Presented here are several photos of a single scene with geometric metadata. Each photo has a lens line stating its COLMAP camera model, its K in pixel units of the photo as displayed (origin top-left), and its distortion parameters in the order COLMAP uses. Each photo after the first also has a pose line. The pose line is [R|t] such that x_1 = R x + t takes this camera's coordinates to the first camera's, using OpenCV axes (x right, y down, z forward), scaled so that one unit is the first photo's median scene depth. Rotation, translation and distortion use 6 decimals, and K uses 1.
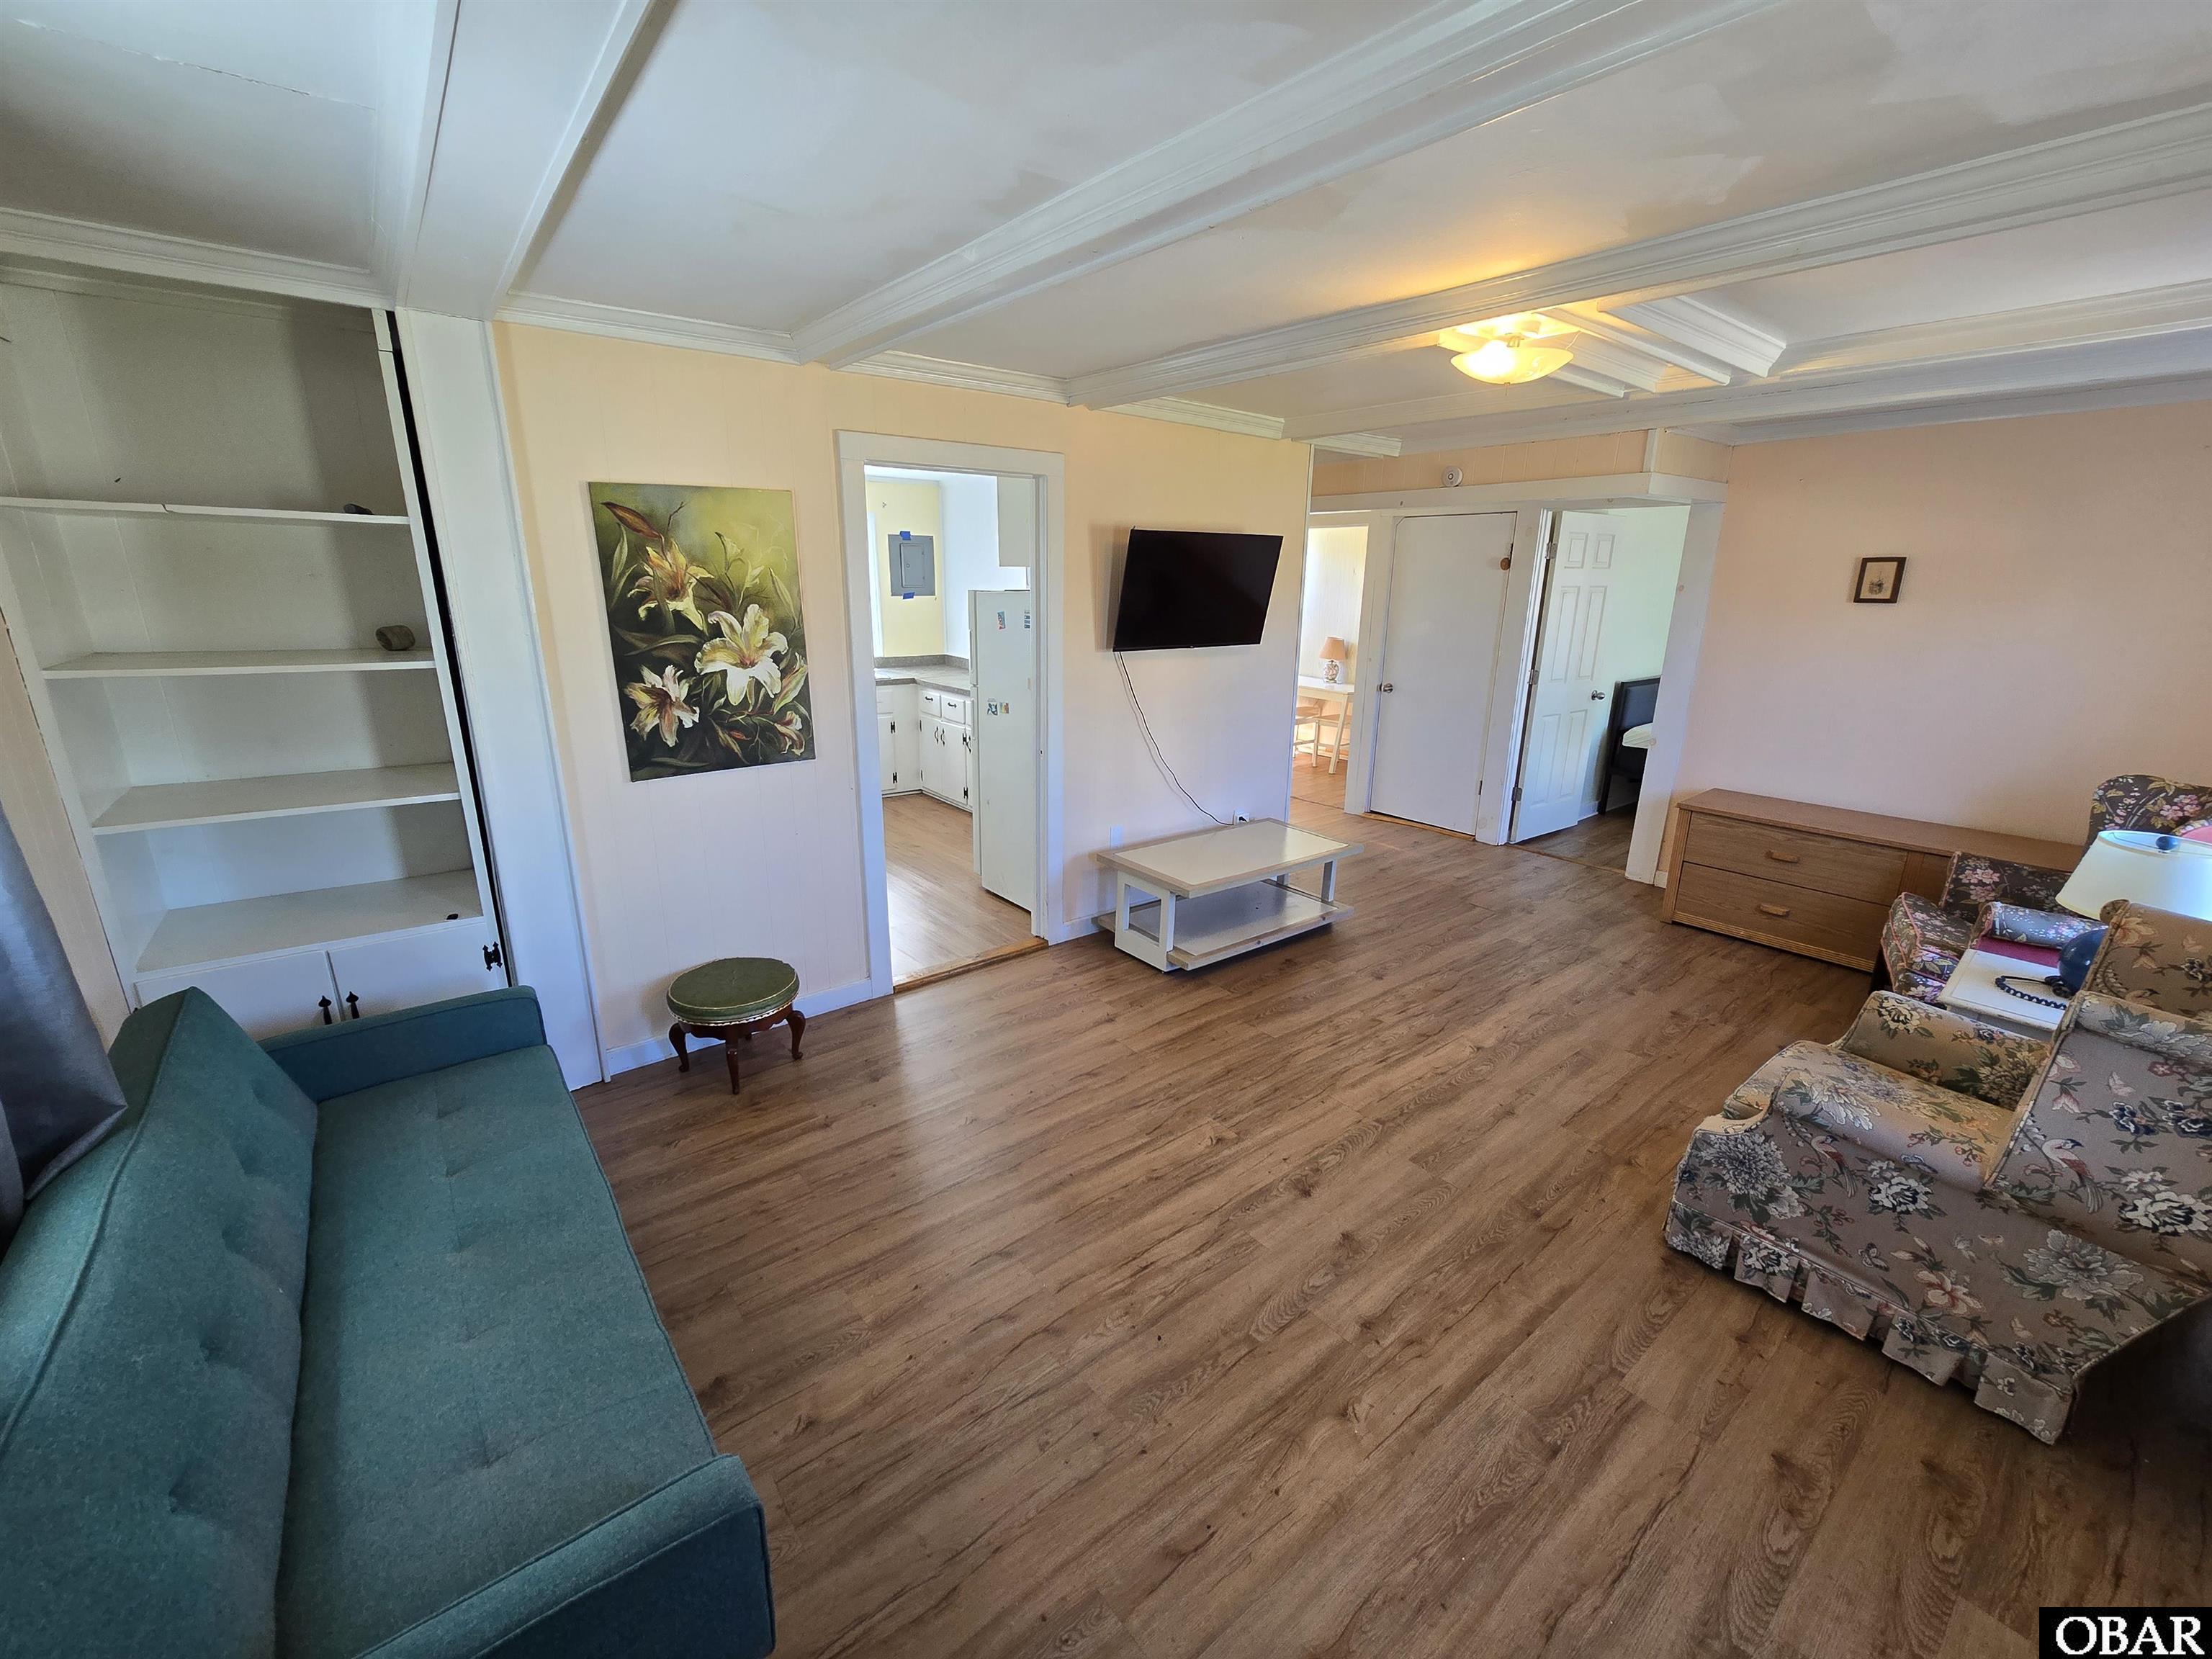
lens RADIAL K [[908.3, 0, 1094.2], [0, 908.3, 831.5], [0, 0, 1]] dist [-0.005779, 0.002049]
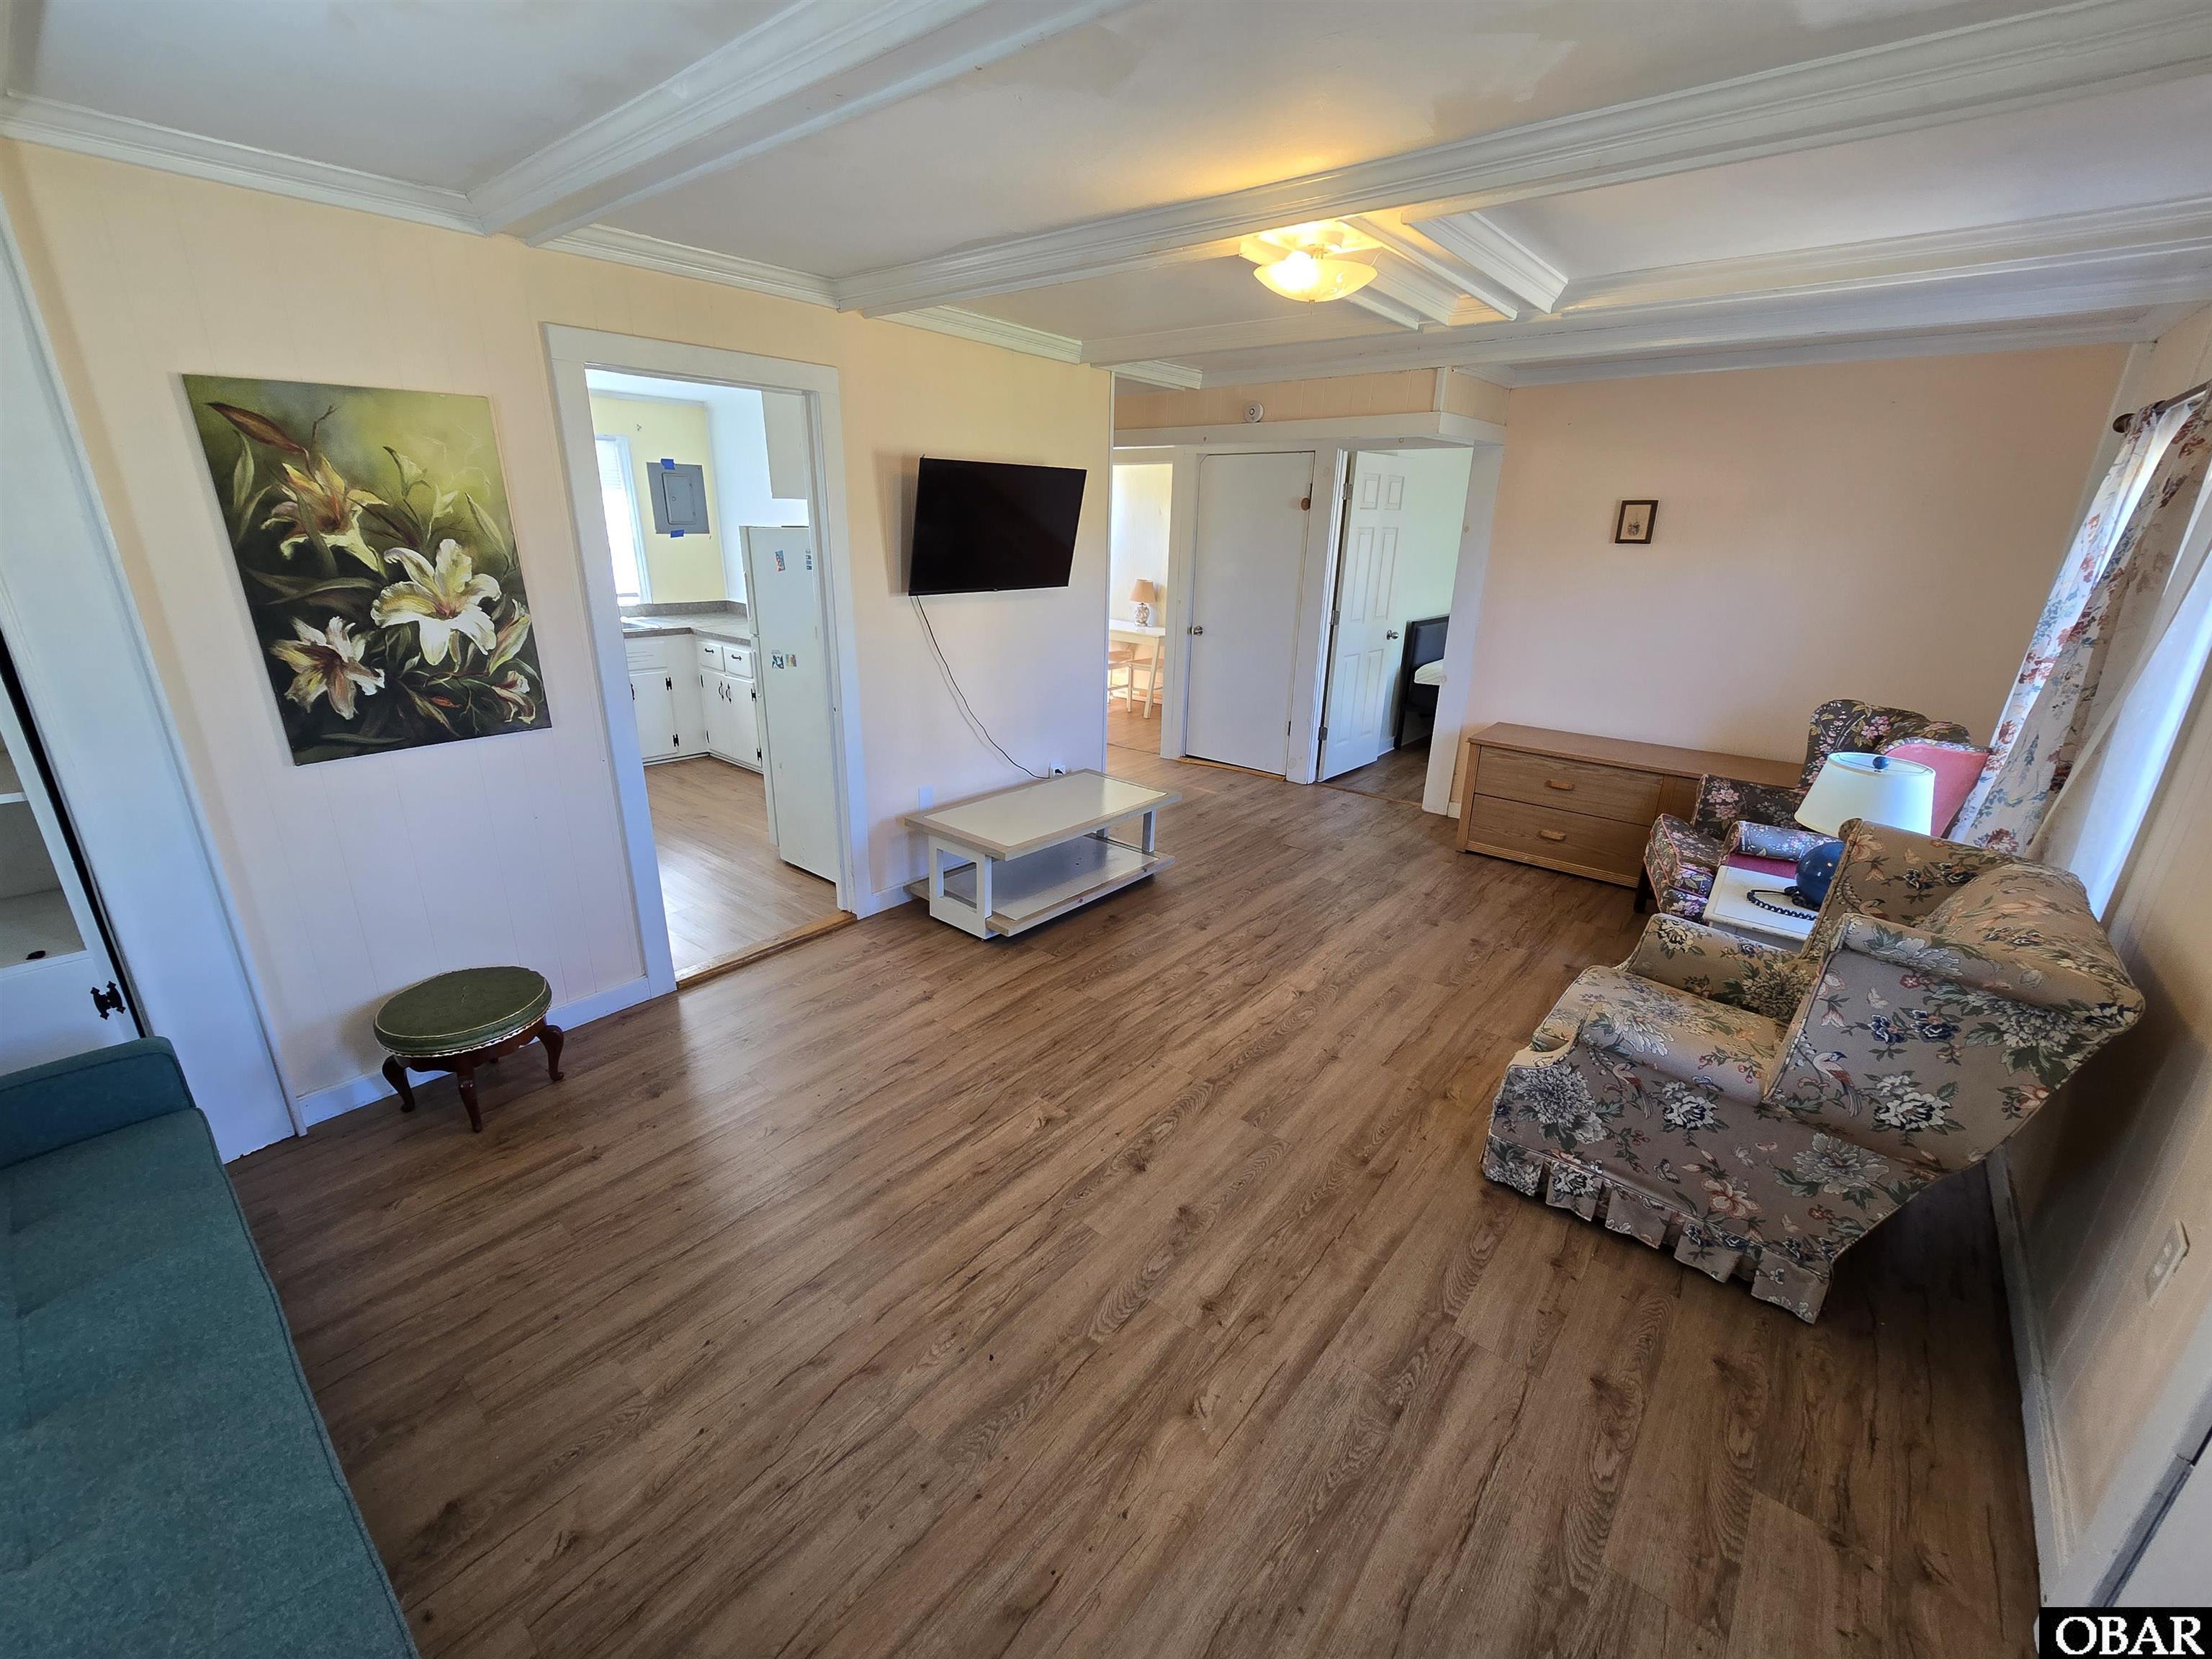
lens RADIAL K [[908.3, 0, 1097.2], [0, 908.3, 833.3], [0, 0, 1]] dist [-0.005779, 0.002049]
pose [[0.979156, -0.058585, 0.194479, 0.019096], [0.046728, 0.996790, 0.065009, -0.013618], [-0.197663, -0.054566, 0.978750, 0.075654]]
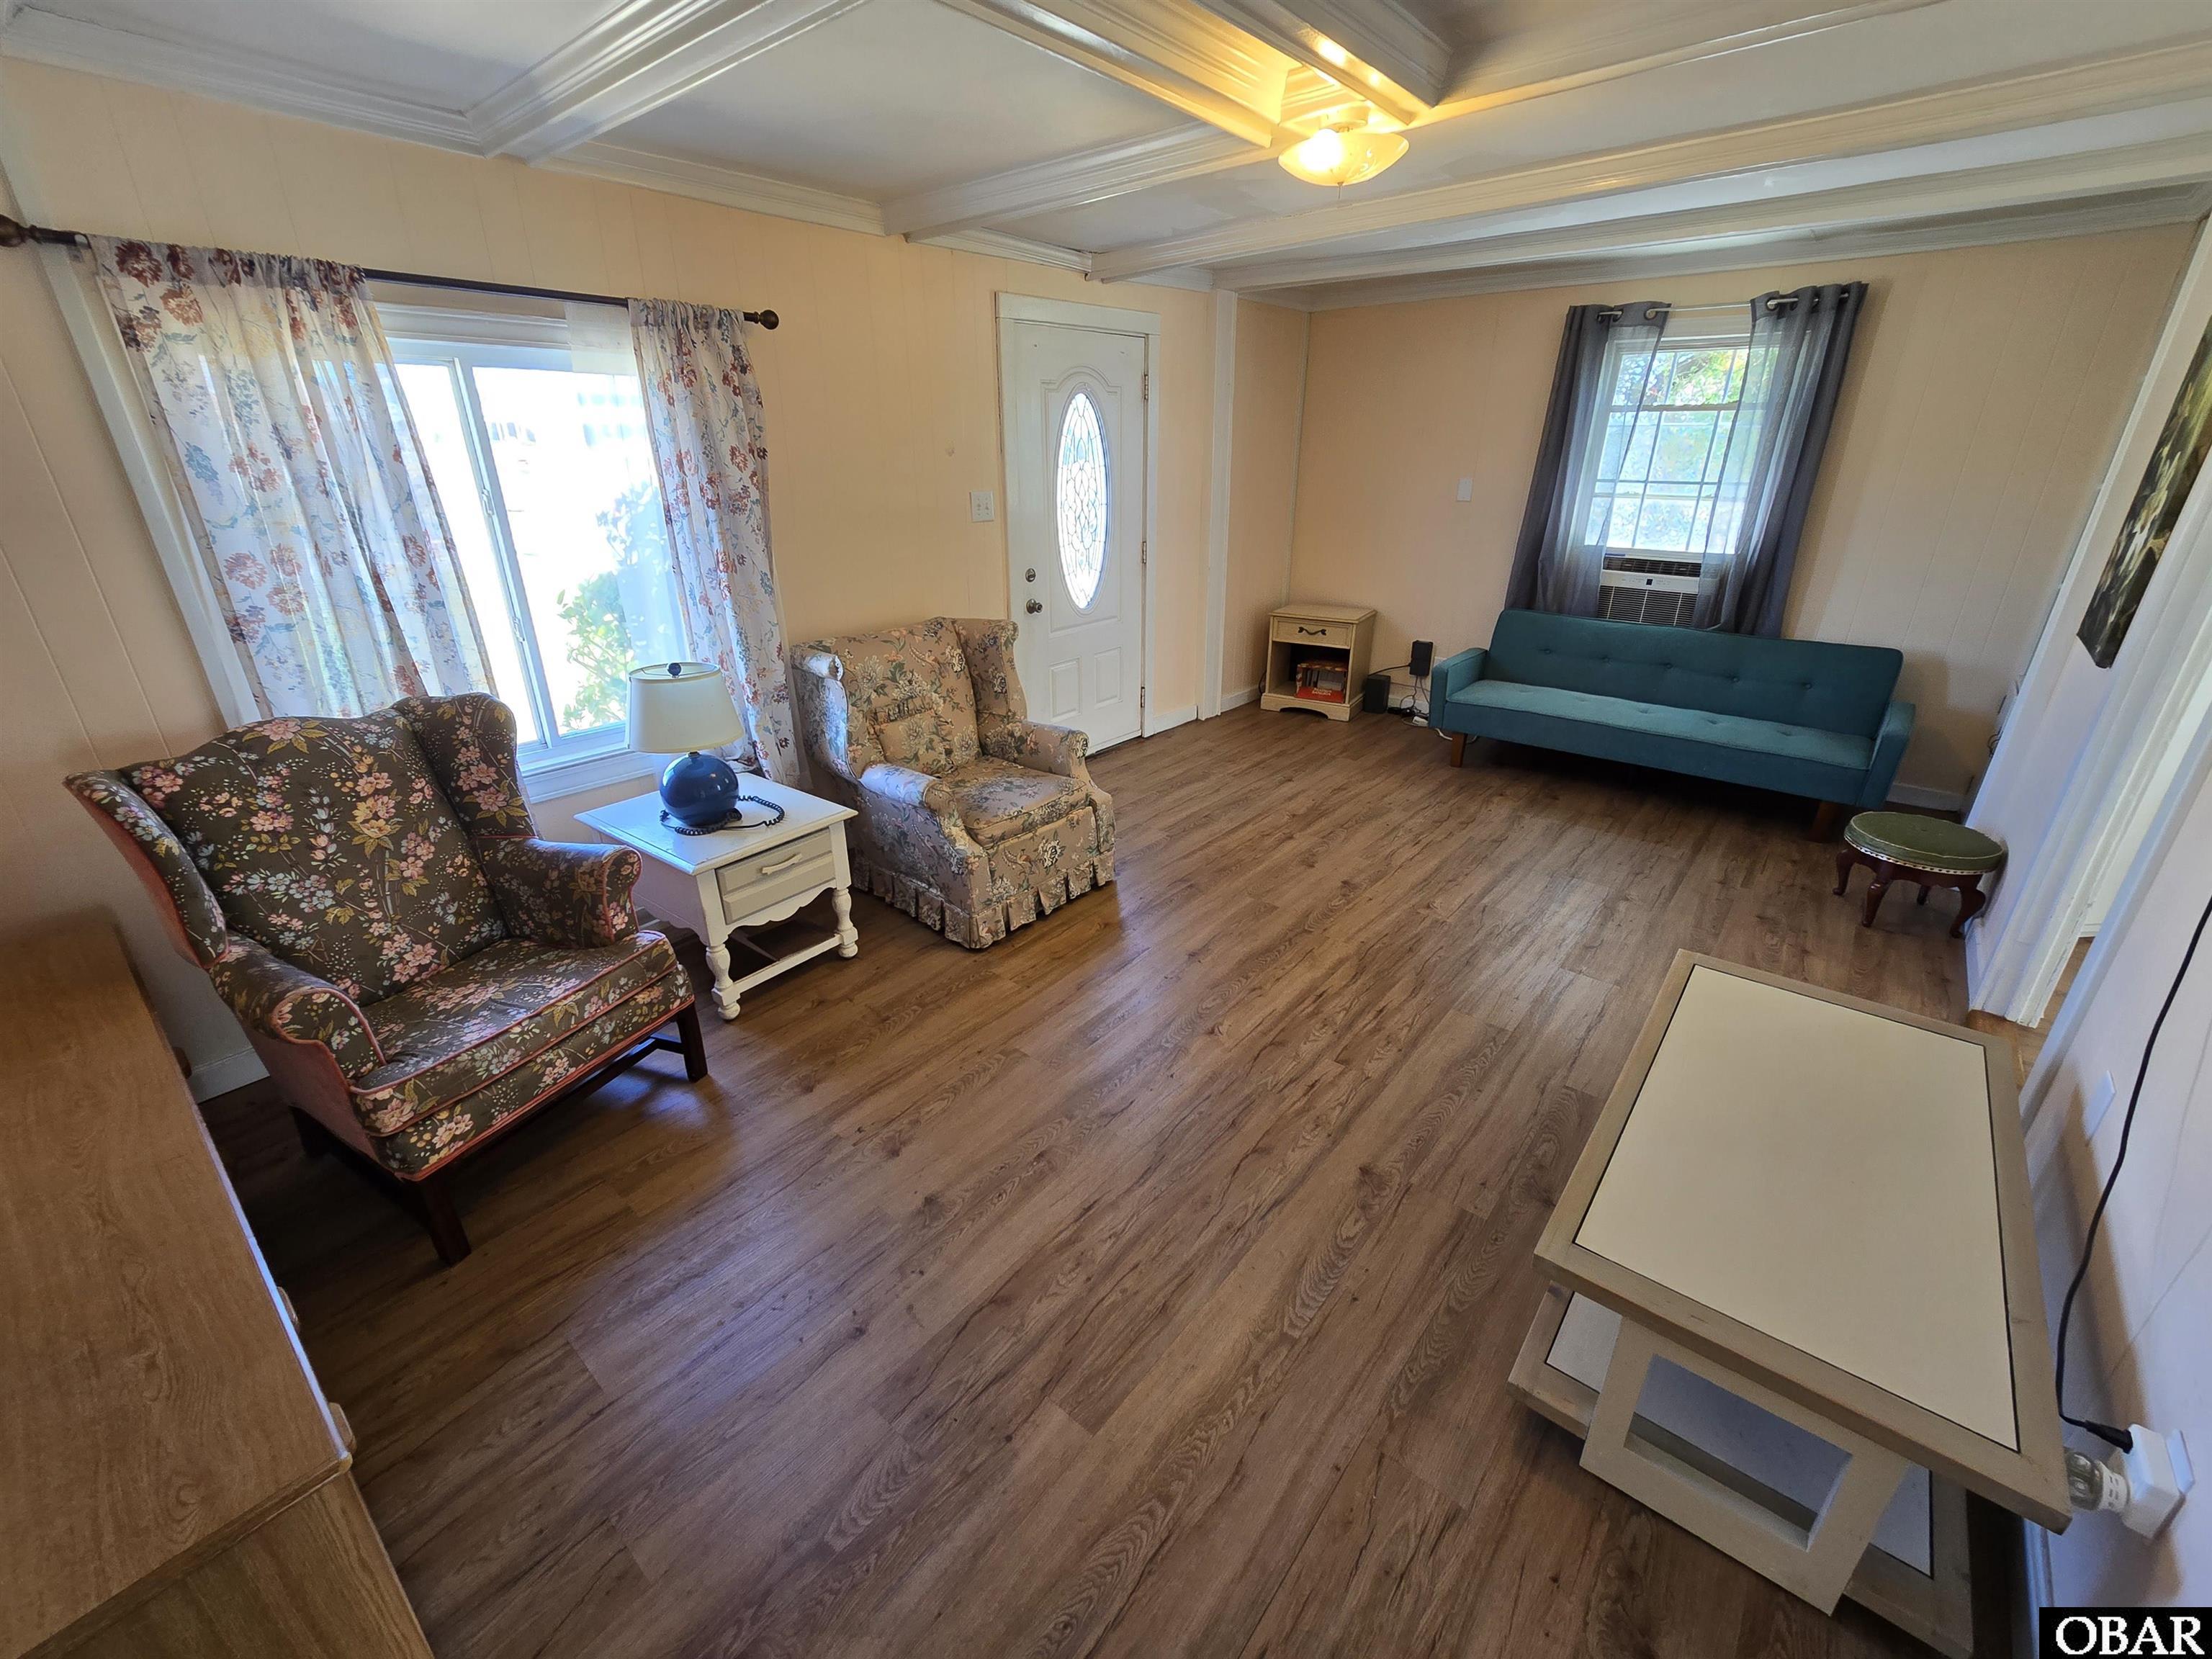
lens RADIAL K [[908.3, 0, 1114.1], [0, 908.3, 833.7], [0, 0, 1]] dist [-0.005779, 0.002049]
pose [[-0.975754, 0.084397, -0.201942, 0.688840], [-0.061129, 0.780861, 0.621706, -0.406809], [0.210158, 0.618977, -0.756770, 1.556438]]
